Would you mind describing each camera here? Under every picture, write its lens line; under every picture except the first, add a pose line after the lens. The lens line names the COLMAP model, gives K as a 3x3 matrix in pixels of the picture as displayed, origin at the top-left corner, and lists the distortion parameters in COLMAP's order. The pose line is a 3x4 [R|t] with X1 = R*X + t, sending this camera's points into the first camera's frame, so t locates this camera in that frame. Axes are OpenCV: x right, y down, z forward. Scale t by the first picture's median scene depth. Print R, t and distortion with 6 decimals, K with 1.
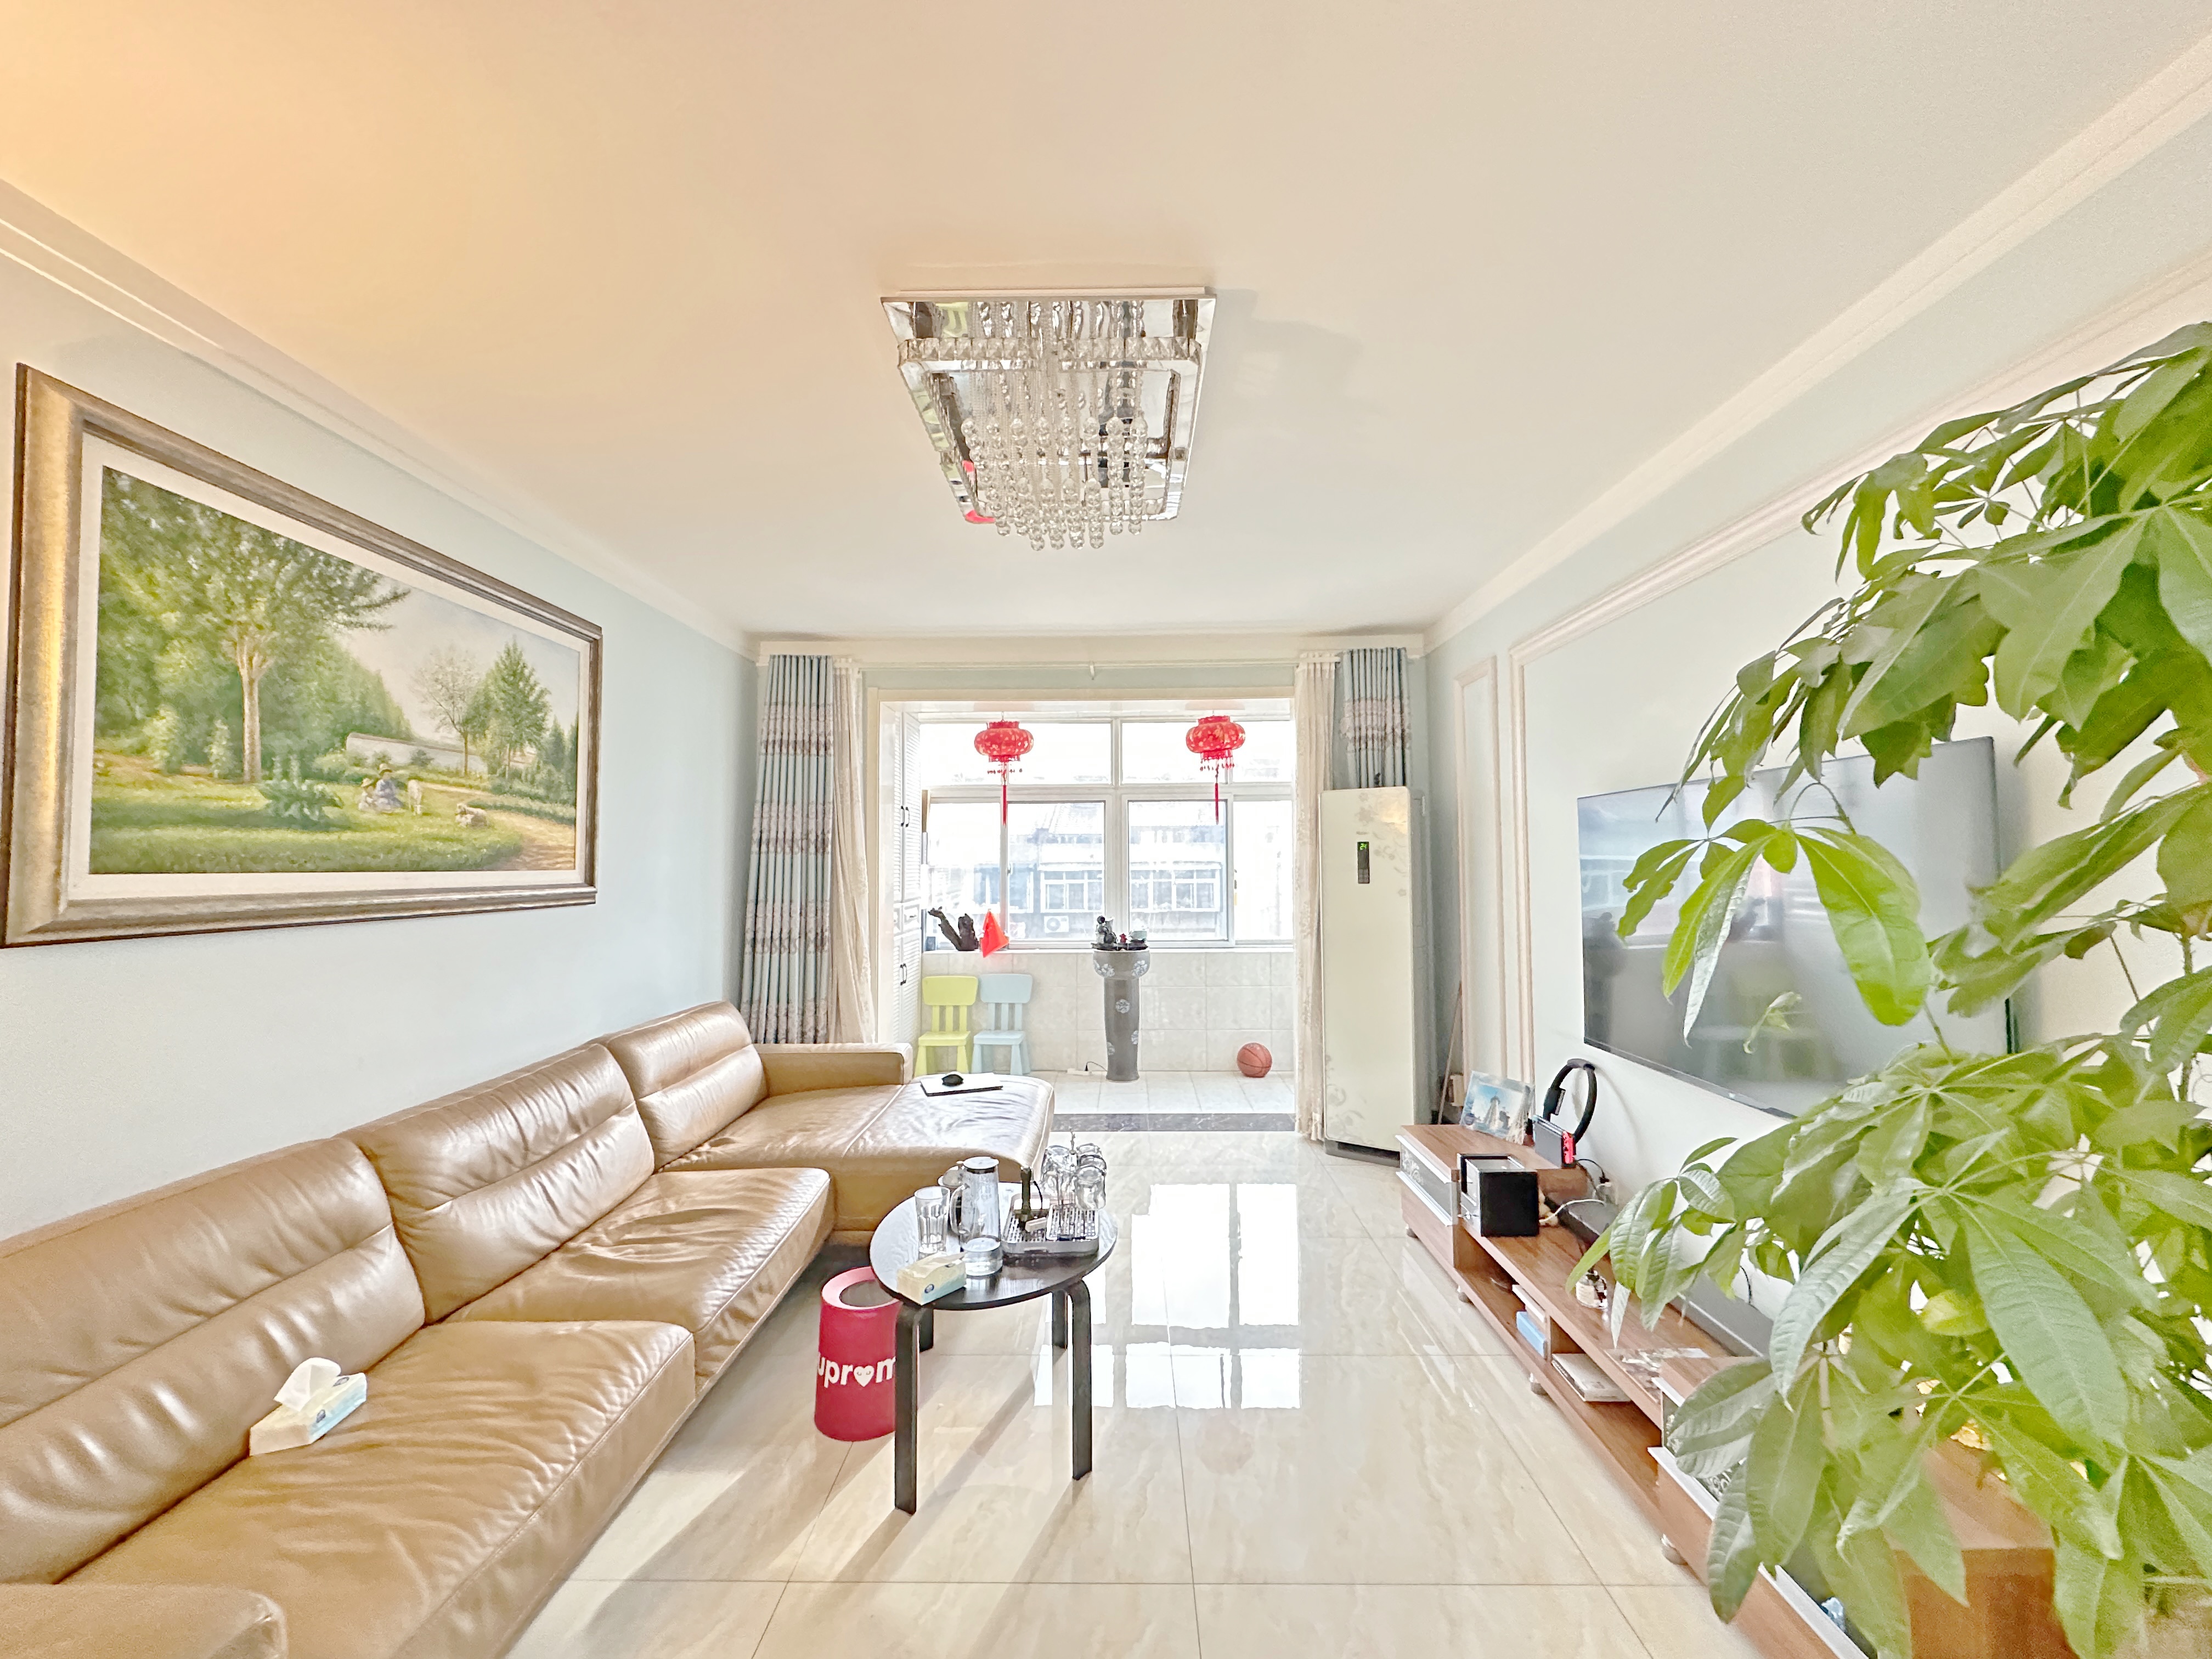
lens RADIAL K [[887.7, 0, 1106.0], [0, 887.7, 829.5], [0, 0, 1]] dist [-0.000087, -0.000002]
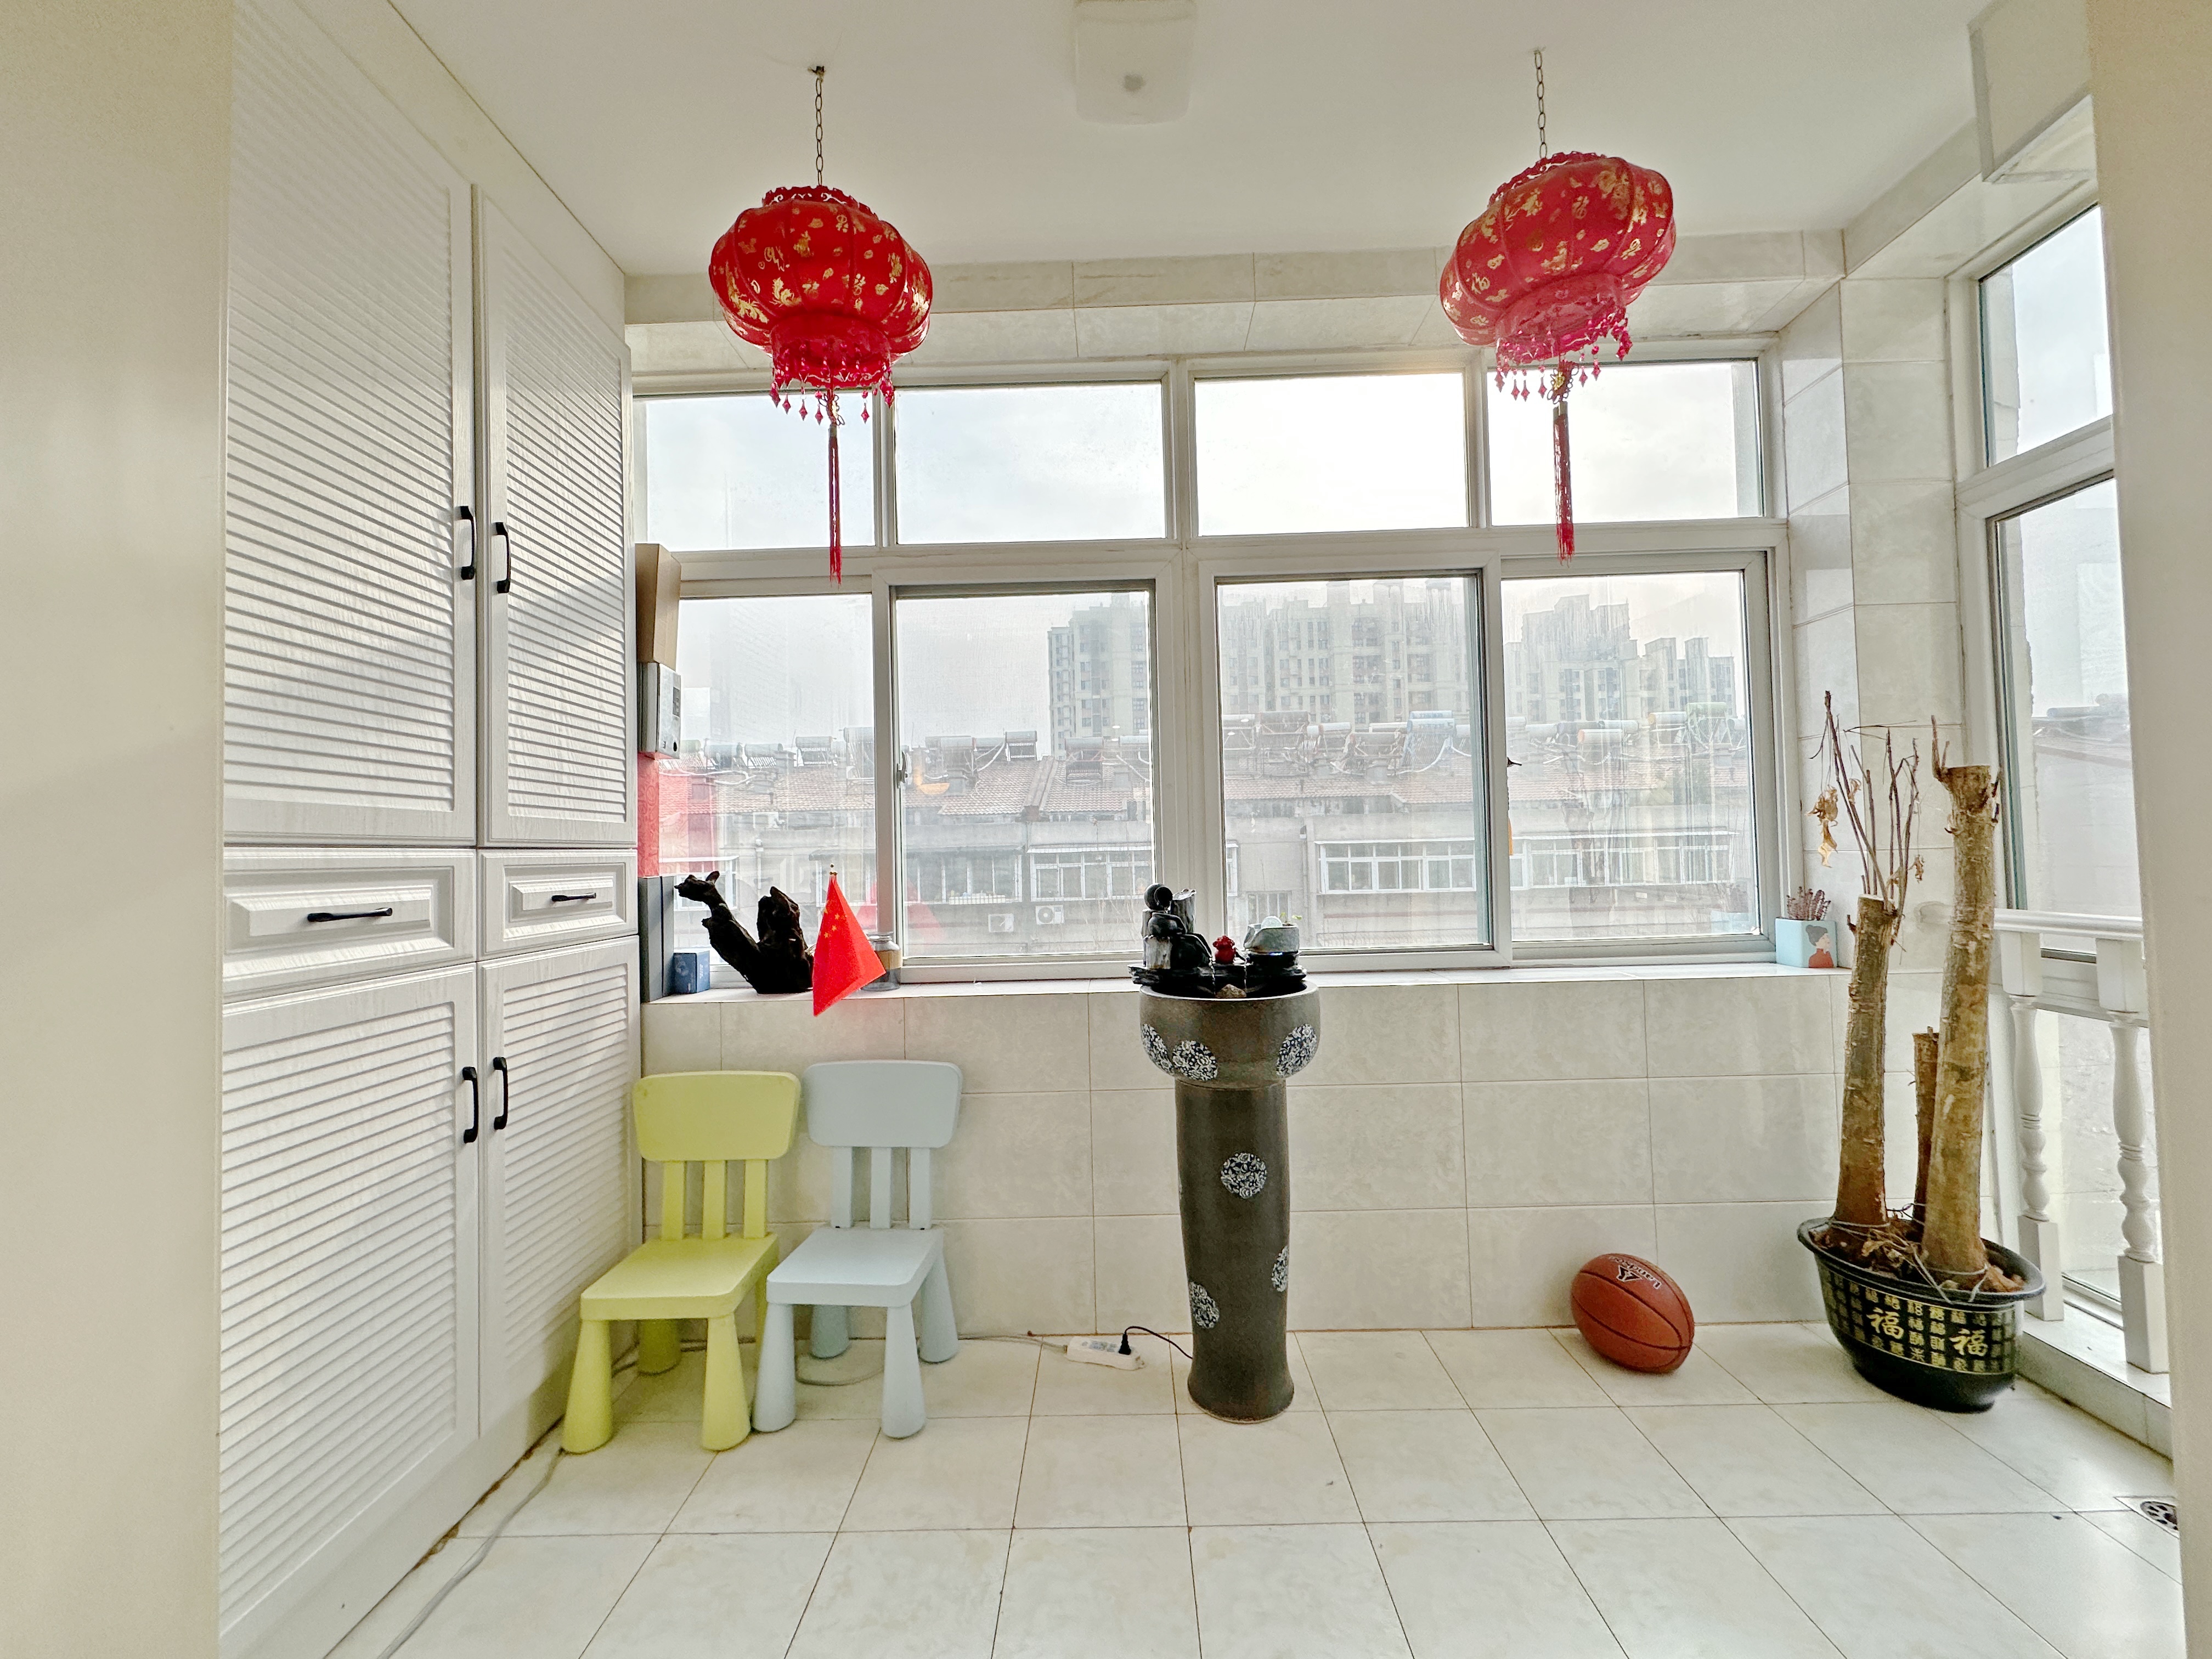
lens RADIAL K [[889.9, 0, 1106.0], [0, 889.9, 829.5], [0, 0, 1]] dist [0.000077, -0.000003]
pose [[0.999783, -0.019617, 0.006975, -0.026475], [0.019537, 0.999744, 0.011452, 0.070654], [-0.007198, -0.011313, 0.999910, 0.653577]]
